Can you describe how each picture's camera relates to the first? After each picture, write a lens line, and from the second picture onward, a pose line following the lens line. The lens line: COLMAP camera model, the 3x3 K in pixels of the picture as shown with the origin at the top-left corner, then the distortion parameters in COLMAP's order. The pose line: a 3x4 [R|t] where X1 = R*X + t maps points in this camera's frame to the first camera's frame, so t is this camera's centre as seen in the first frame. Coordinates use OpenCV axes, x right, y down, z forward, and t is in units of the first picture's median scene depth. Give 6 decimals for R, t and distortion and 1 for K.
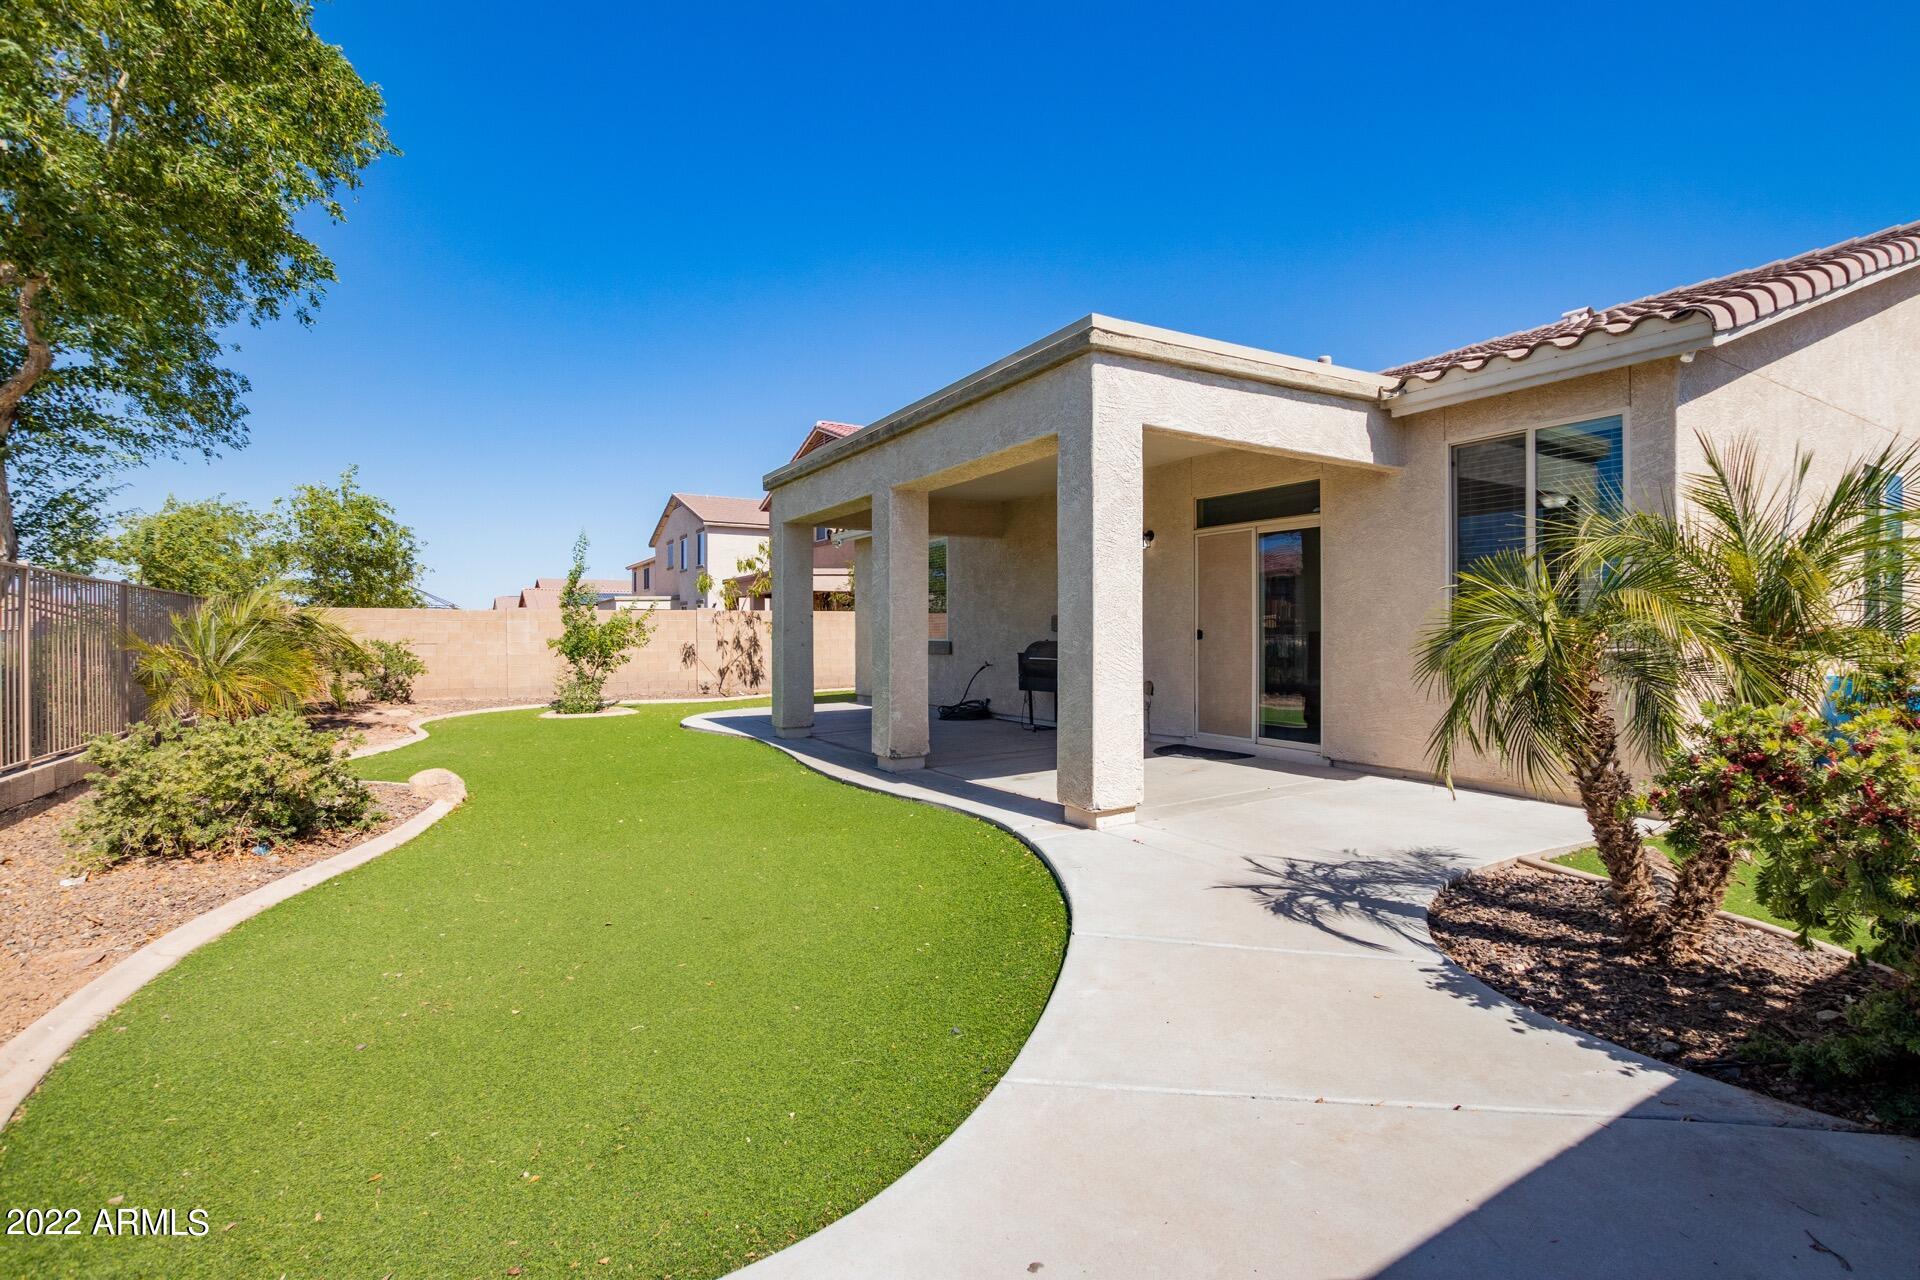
lens RADIAL K [[881.5, 0, 961.3], [0, 881.5, 637.8], [0, 0, 1]] dist [0.001415, -0.000660]
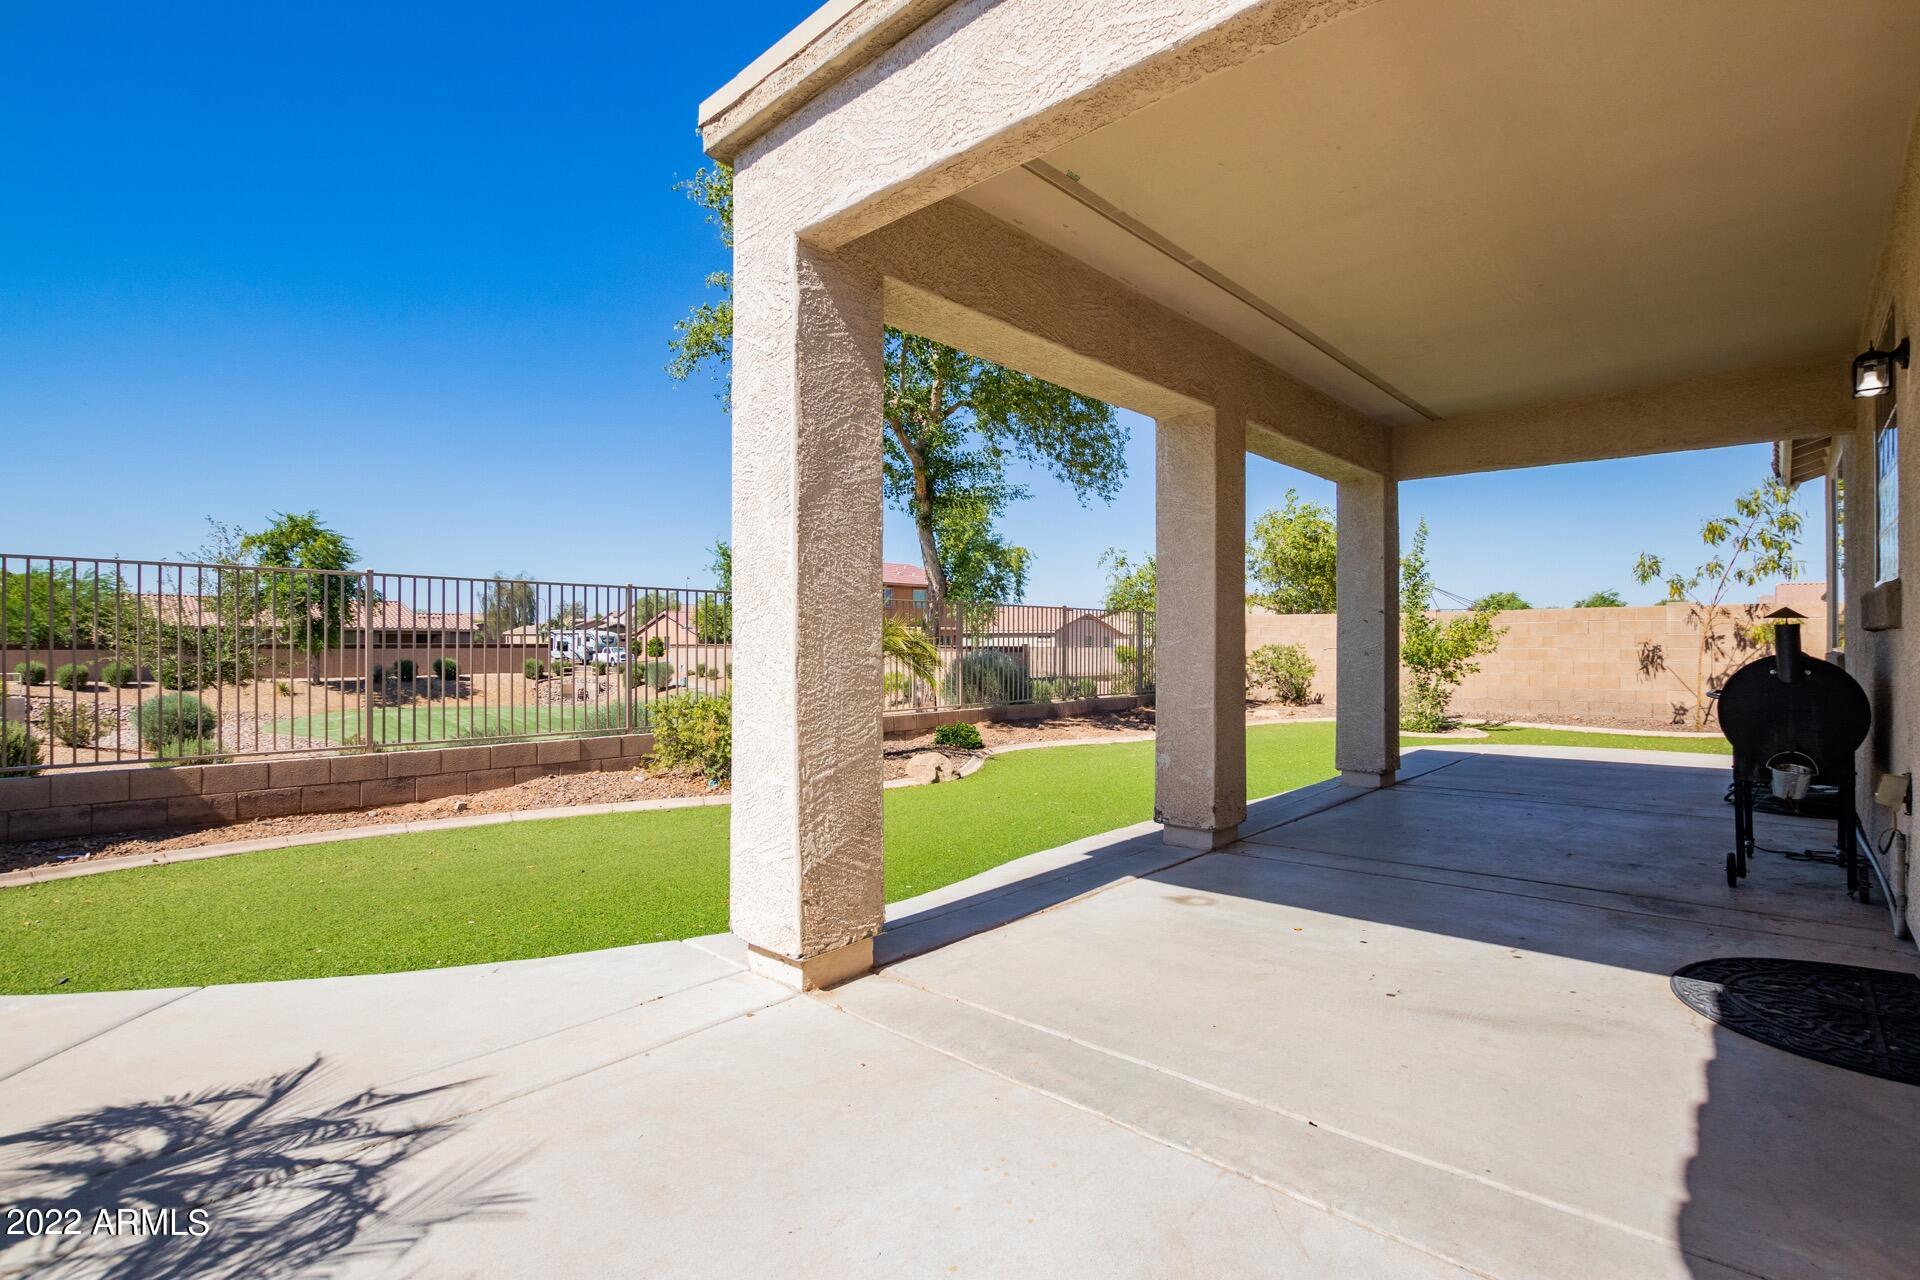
lens RADIAL K [[881.5, 0, 960.4], [0, 881.5, 636.3], [0, 0, 1]] dist [0.001415, -0.000660]
pose [[0.264943, 0.000443, -0.964264, 0.980212], [-0.007242, 0.999973, -0.001531, -0.002879], [0.964237, 0.007389, 0.264939, 1.268798]]
